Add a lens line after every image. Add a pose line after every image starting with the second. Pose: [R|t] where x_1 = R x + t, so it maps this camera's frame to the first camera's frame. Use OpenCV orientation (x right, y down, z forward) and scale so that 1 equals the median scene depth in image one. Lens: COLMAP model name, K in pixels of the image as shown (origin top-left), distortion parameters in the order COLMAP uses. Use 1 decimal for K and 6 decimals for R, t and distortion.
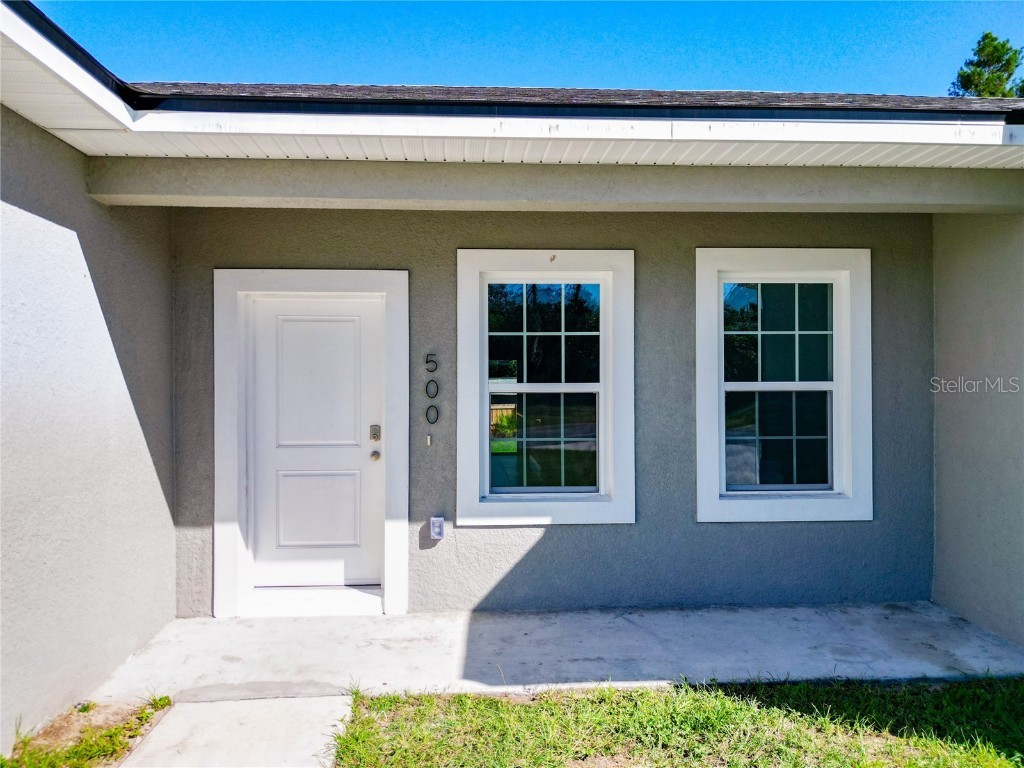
lens RADIAL K [[741.7, 0, 508.0], [0, 741.7, 381.2], [0, 0, 1]] dist [0.057234, -0.096230]
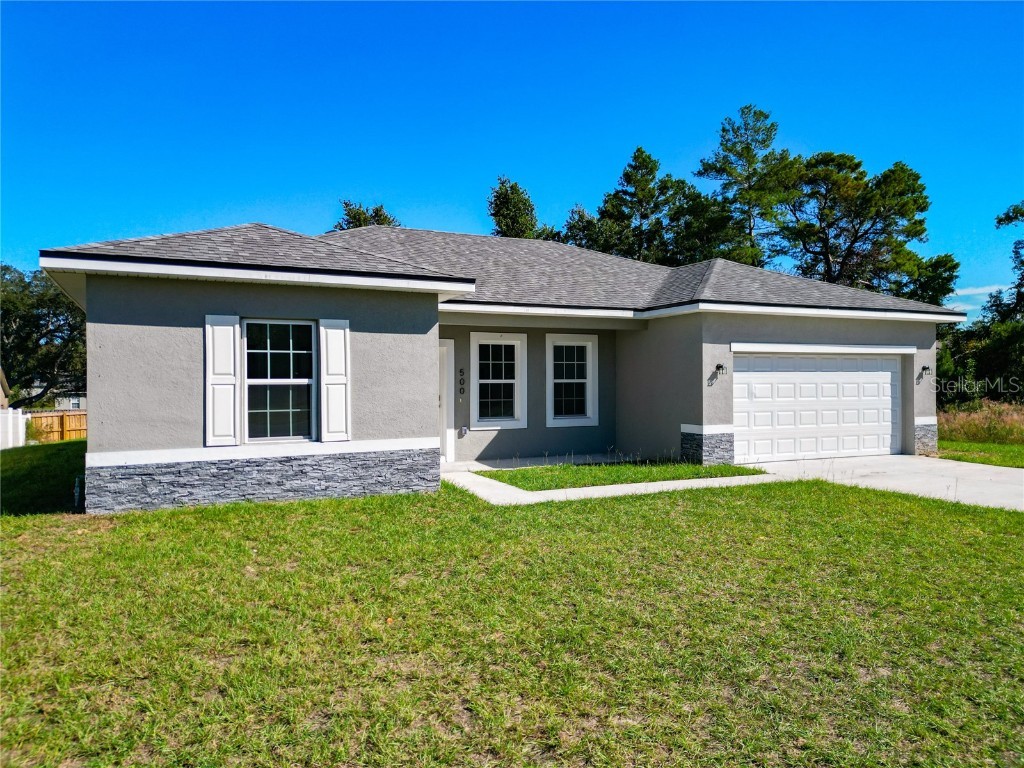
lens RADIAL K [[728.2, 0, 508.8], [0, 728.2, 383.8], [0, 0, 1]] dist [0.029634, -0.001264]
pose [[0.924516, -0.002320, 0.381135, -0.972588], [0.001422, 0.999996, 0.002638, 0.010968], [-0.381140, -0.001897, 0.924516, -1.588529]]
